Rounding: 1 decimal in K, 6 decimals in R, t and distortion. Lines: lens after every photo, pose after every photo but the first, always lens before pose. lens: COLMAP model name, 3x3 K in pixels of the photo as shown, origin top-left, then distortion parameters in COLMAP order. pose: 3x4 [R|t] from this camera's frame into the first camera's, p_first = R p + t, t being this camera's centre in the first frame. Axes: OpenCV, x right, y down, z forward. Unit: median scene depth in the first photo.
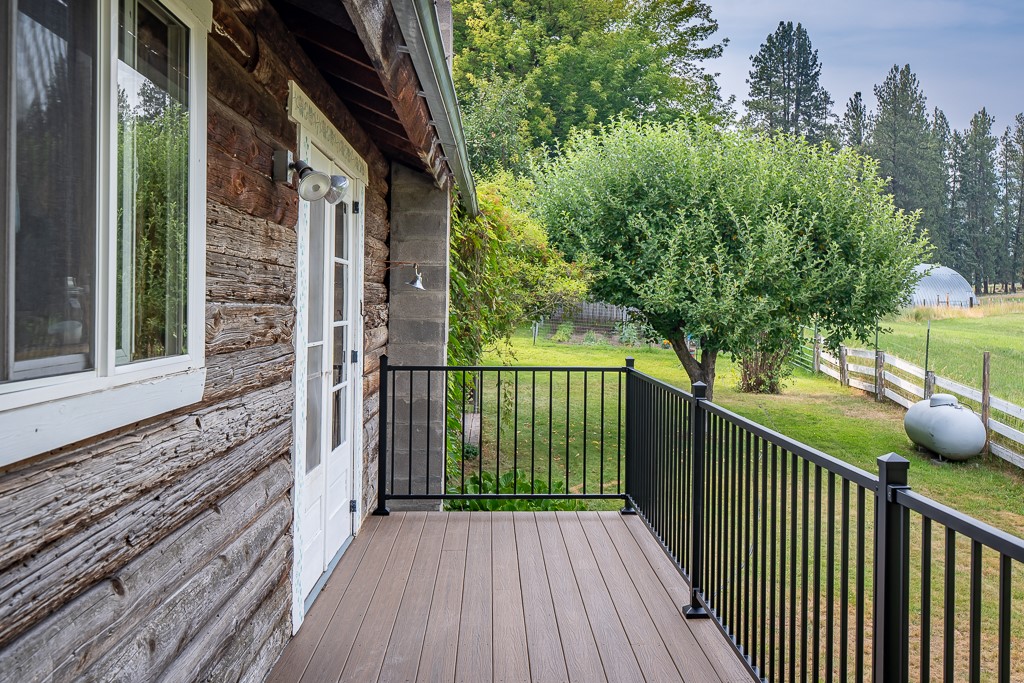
lens RADIAL K [[973.5, 0, 512.0], [0, 973.5, 341.5], [0, 0, 1]] dist [0.001685, 0.000445]
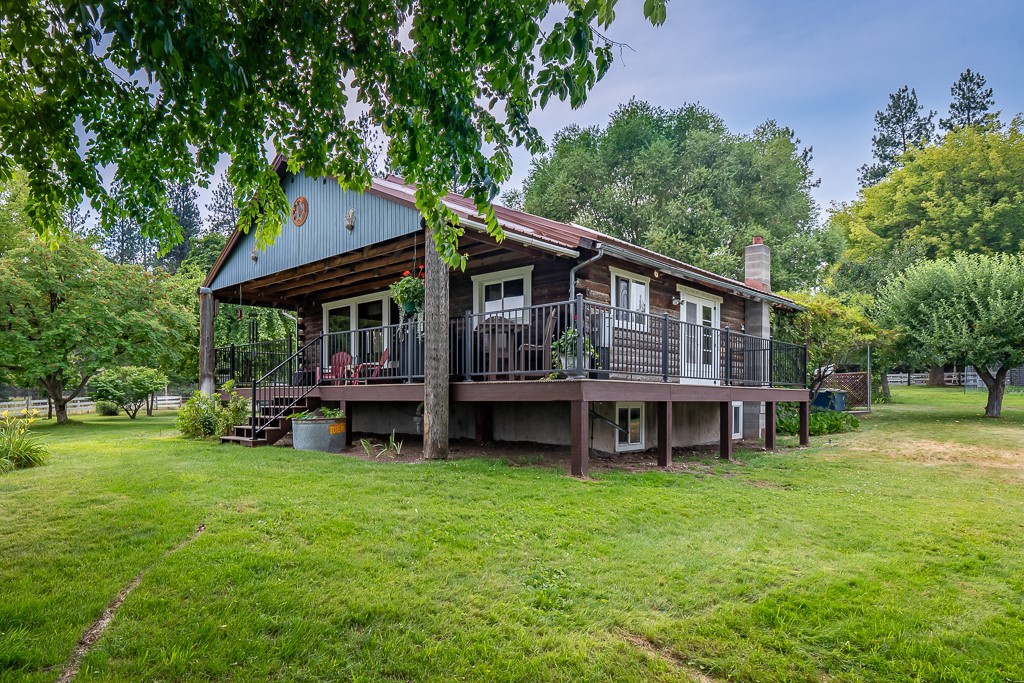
lens RADIAL K [[606.8, 0, 512.0], [0, 606.8, 341.5], [0, 0, 1]] dist [0.000124, 0.000025]
pose [[0.717624, -0.078400, -0.692004, 0.210062], [-0.017879, 0.991242, -0.130843, 0.073271], [0.696201, 0.106268, 0.709937, -0.286149]]
